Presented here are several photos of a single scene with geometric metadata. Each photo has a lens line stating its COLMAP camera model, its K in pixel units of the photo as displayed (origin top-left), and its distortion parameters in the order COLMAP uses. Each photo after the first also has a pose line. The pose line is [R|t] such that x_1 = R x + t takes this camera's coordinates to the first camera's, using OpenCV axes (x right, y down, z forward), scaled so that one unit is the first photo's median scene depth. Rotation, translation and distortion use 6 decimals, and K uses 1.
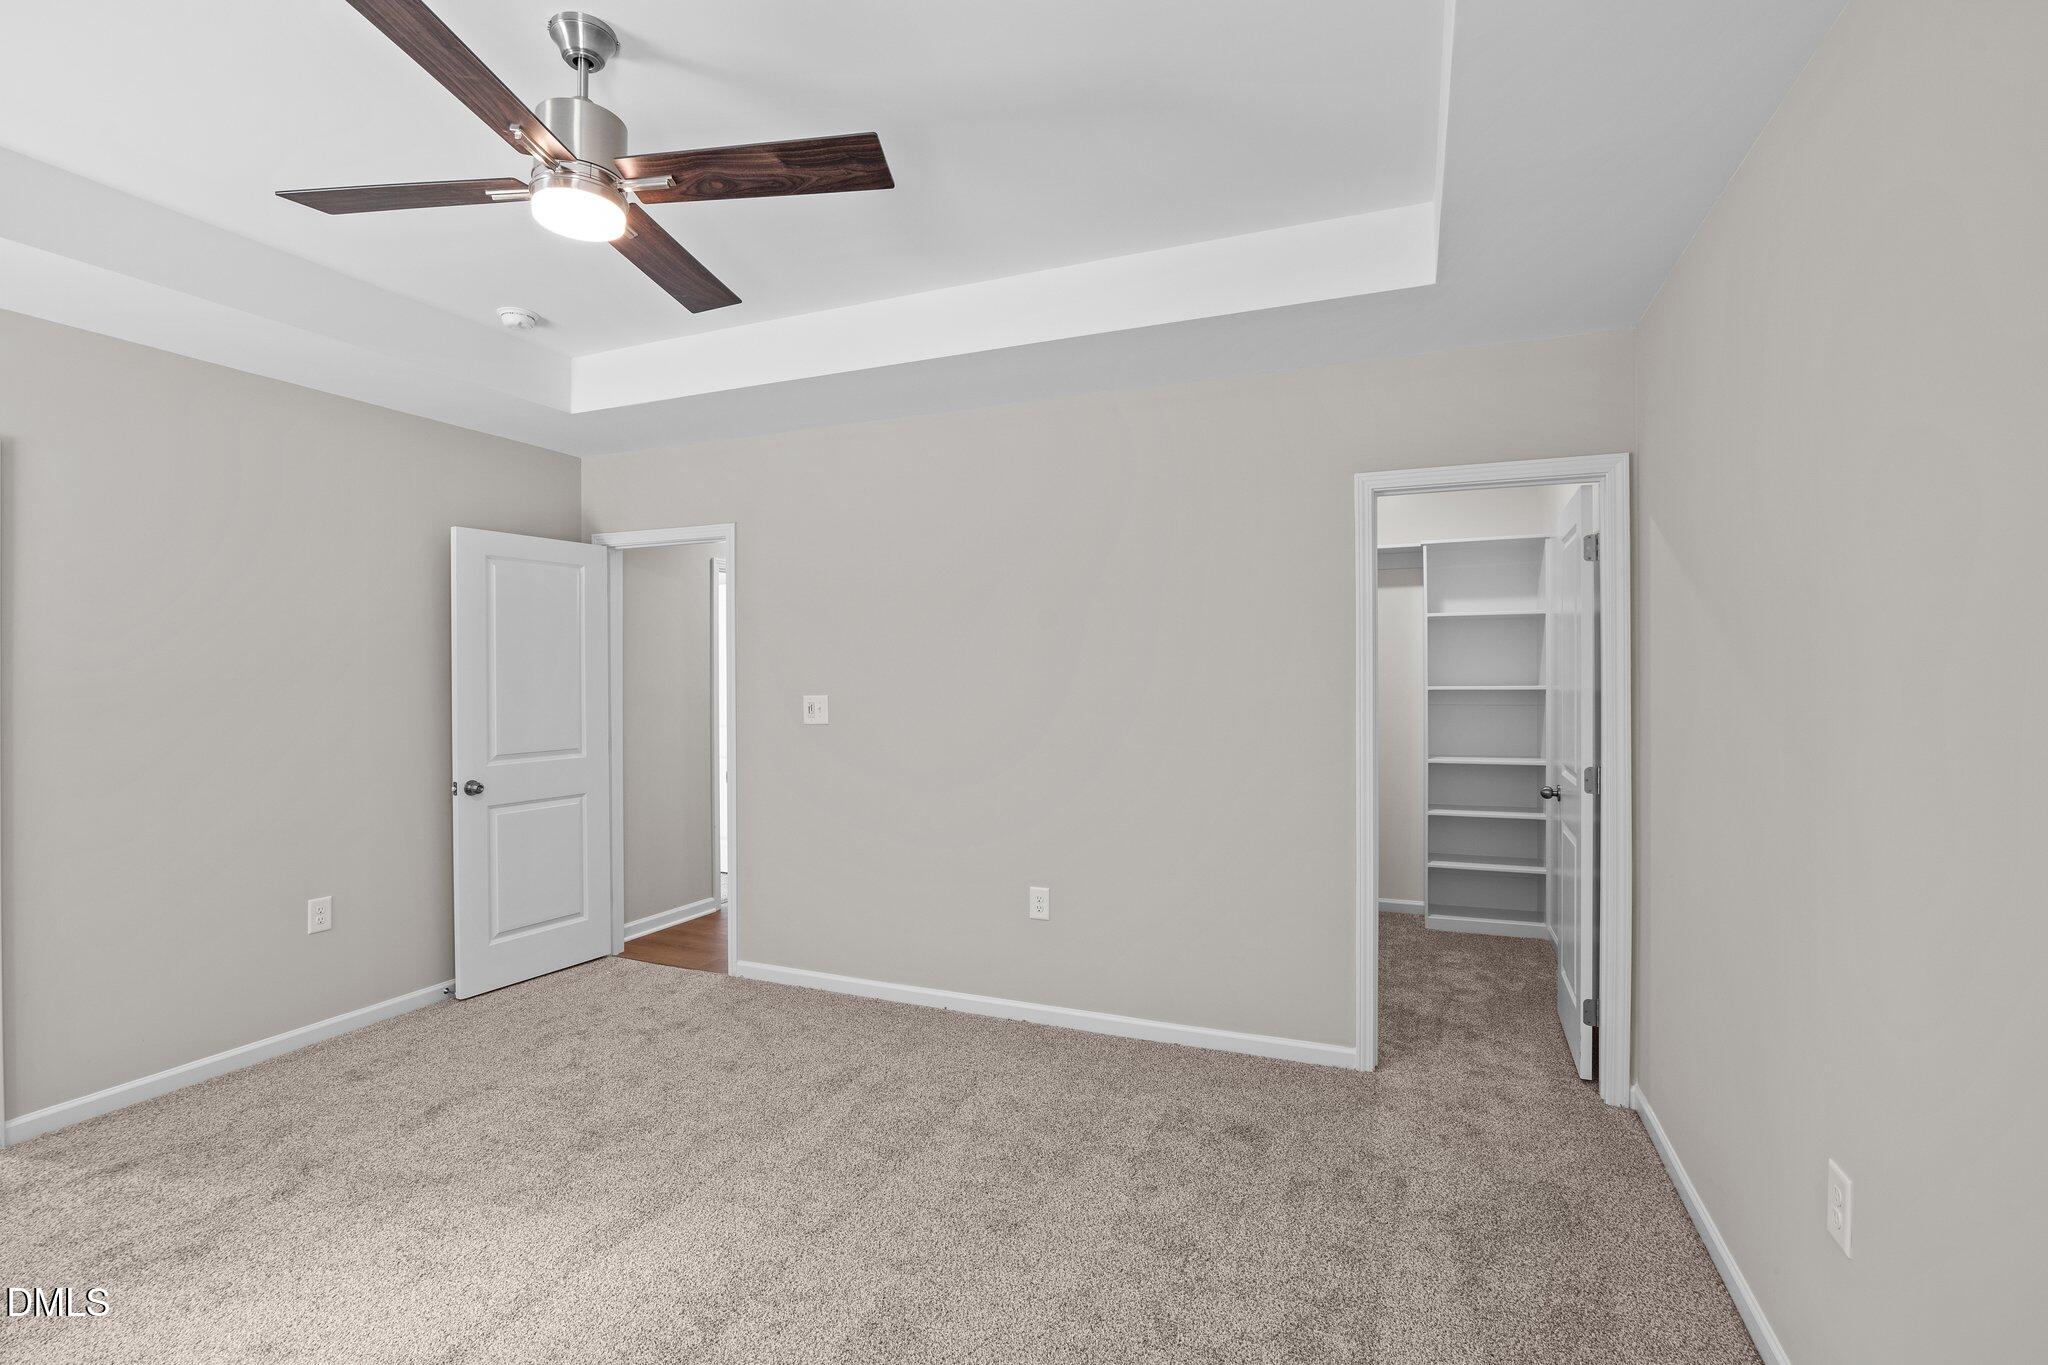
lens RADIAL K [[943.8, 0, 1020.5], [0, 943.8, 670.8], [0, 0, 1]] dist [-0.017333, 0.000745]
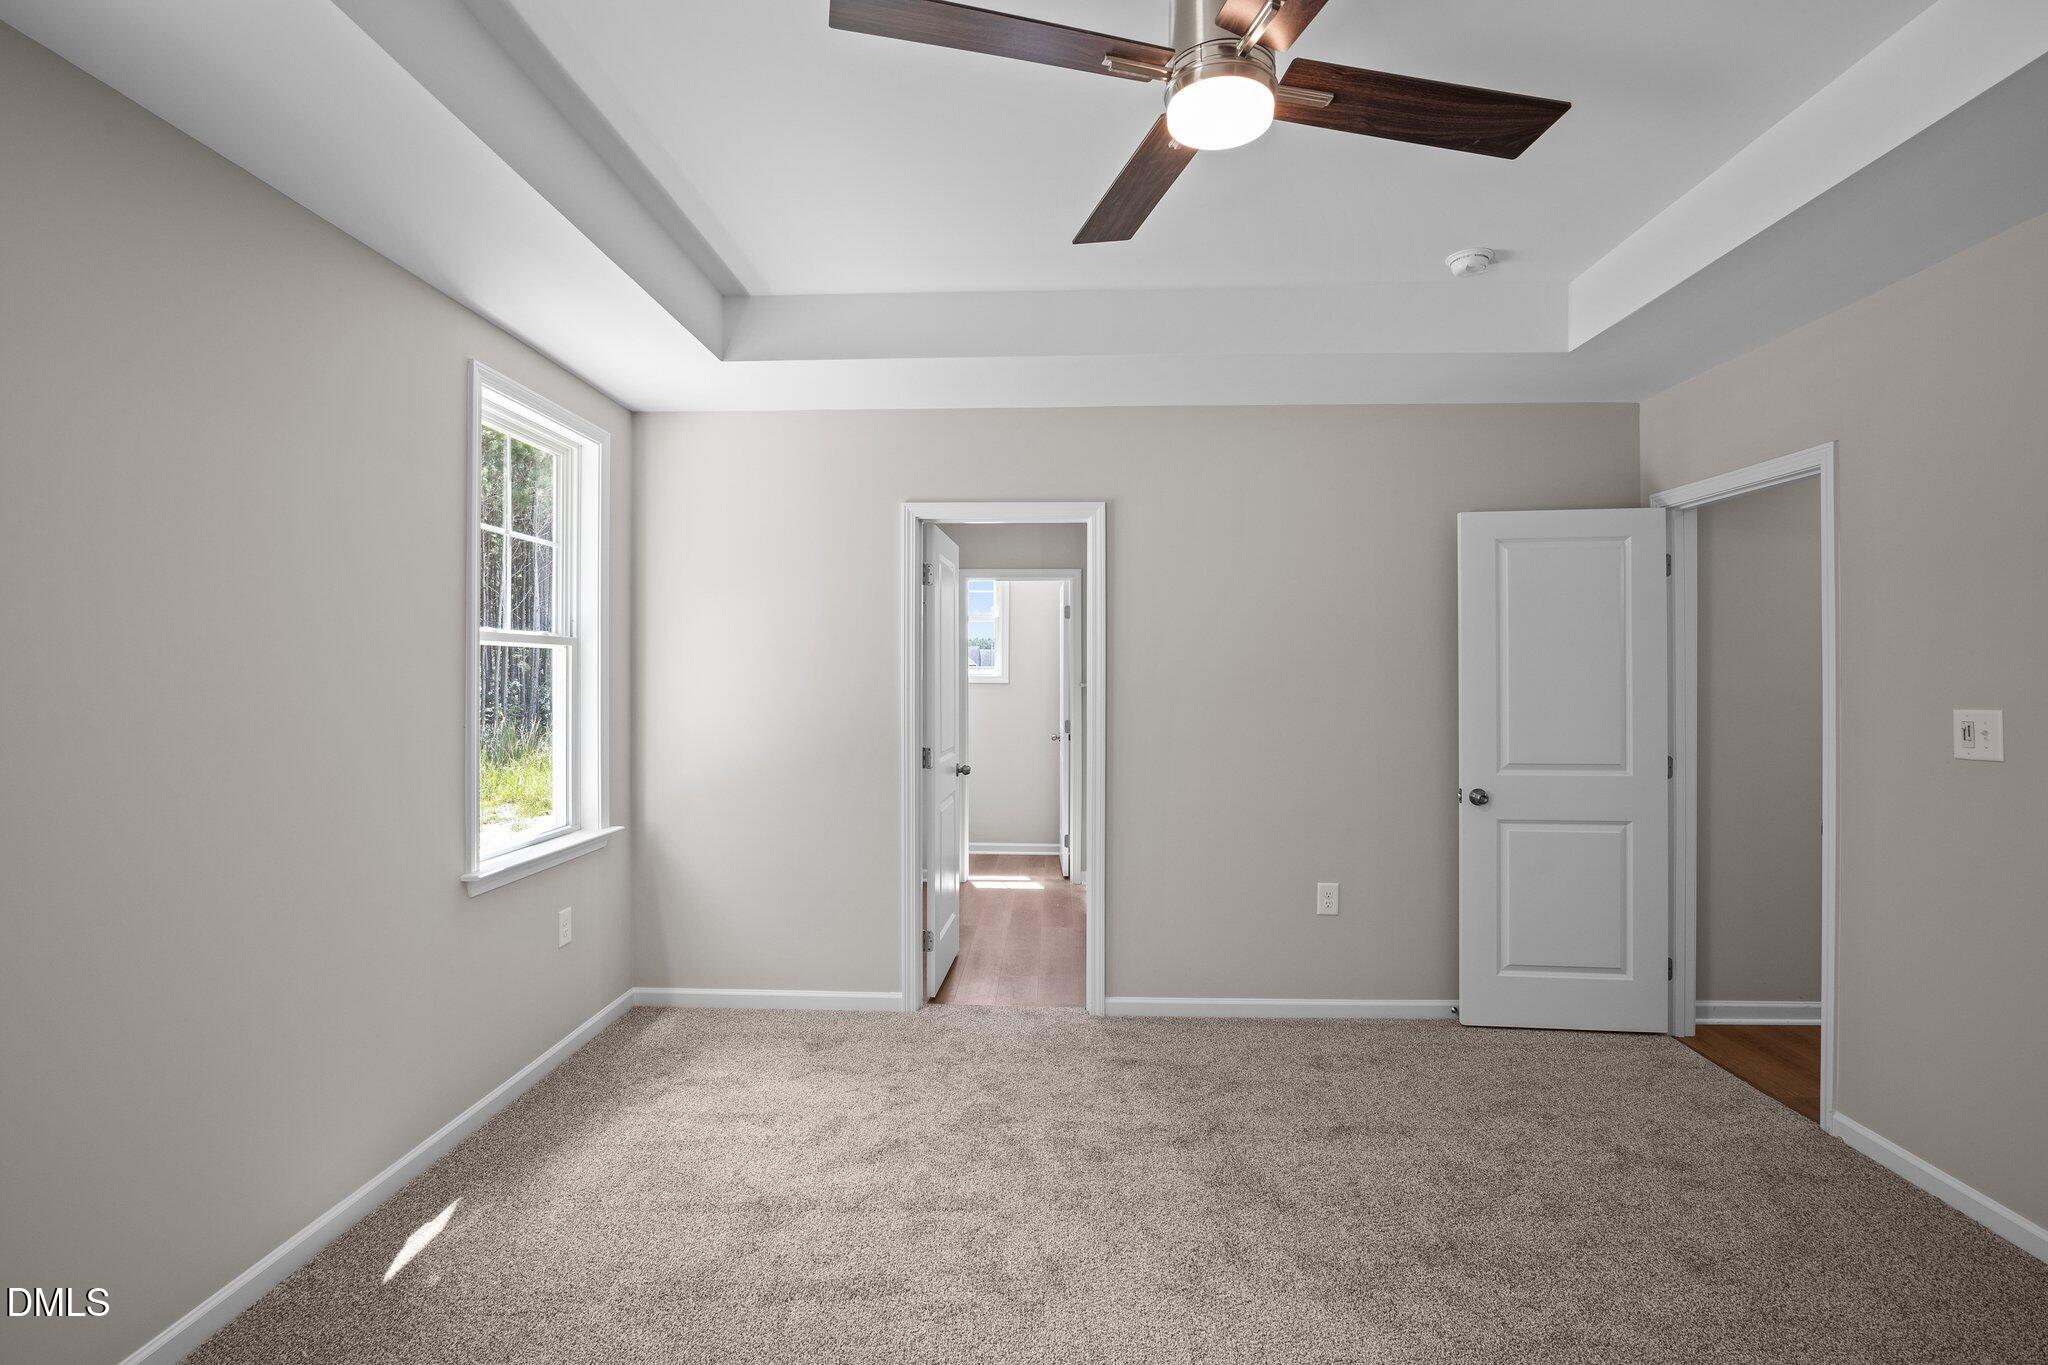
lens RADIAL K [[943.8, 0, 1020.5], [0, 943.8, 670.8], [0, 0, 1]] dist [-0.017333, 0.000745]
pose [[0.348414, 0.000181, -0.937341, 0.116012], [0.002202, 0.999997, 0.001011, 0.000385], [0.937338, -0.002417, 0.348413, 0.268860]]
